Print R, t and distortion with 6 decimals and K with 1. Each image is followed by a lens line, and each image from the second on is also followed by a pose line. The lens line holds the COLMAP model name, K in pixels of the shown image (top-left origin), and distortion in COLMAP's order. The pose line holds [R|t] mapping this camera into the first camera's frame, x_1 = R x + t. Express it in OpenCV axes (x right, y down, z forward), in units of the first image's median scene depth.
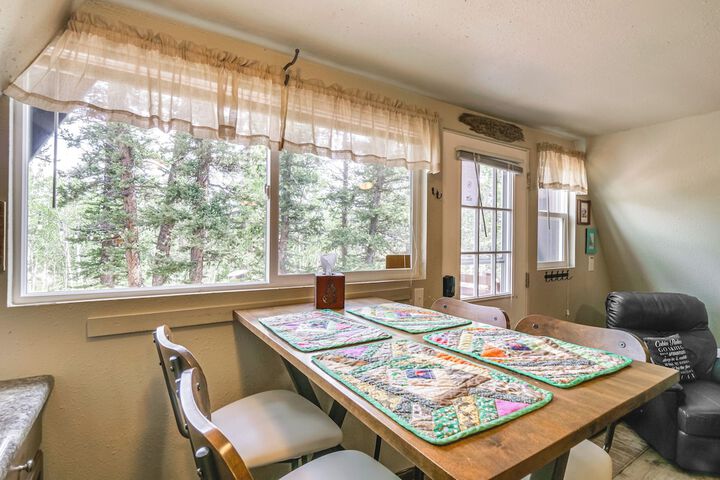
lens RADIAL K [[369.7, 0, 372.1], [0, 369.7, 236.8], [0, 0, 1]] dist [-0.007805, -0.000825]
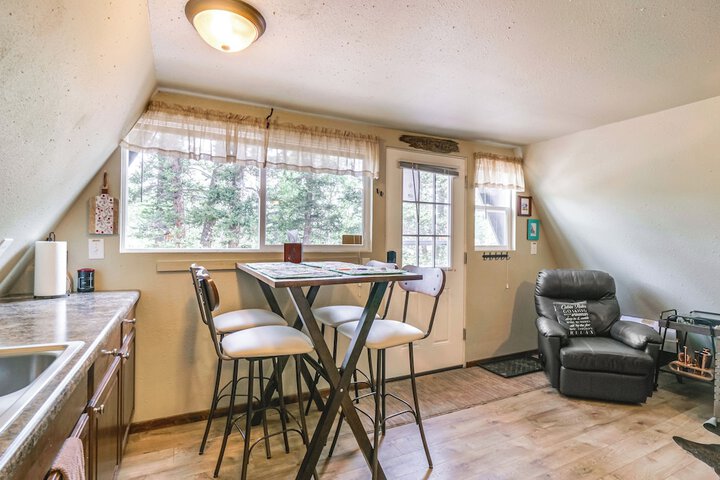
lens RADIAL K [[409.1, 0, 387.9], [0, 409.1, 239.3], [0, 0, 1]] dist [-0.004290, -0.001896]
pose [[0.994213, -0.001146, -0.107419, 0.318203], [0.000487, 0.999981, -0.006160, 0.062798], [0.107424, 0.006072, 0.994195, -0.485492]]
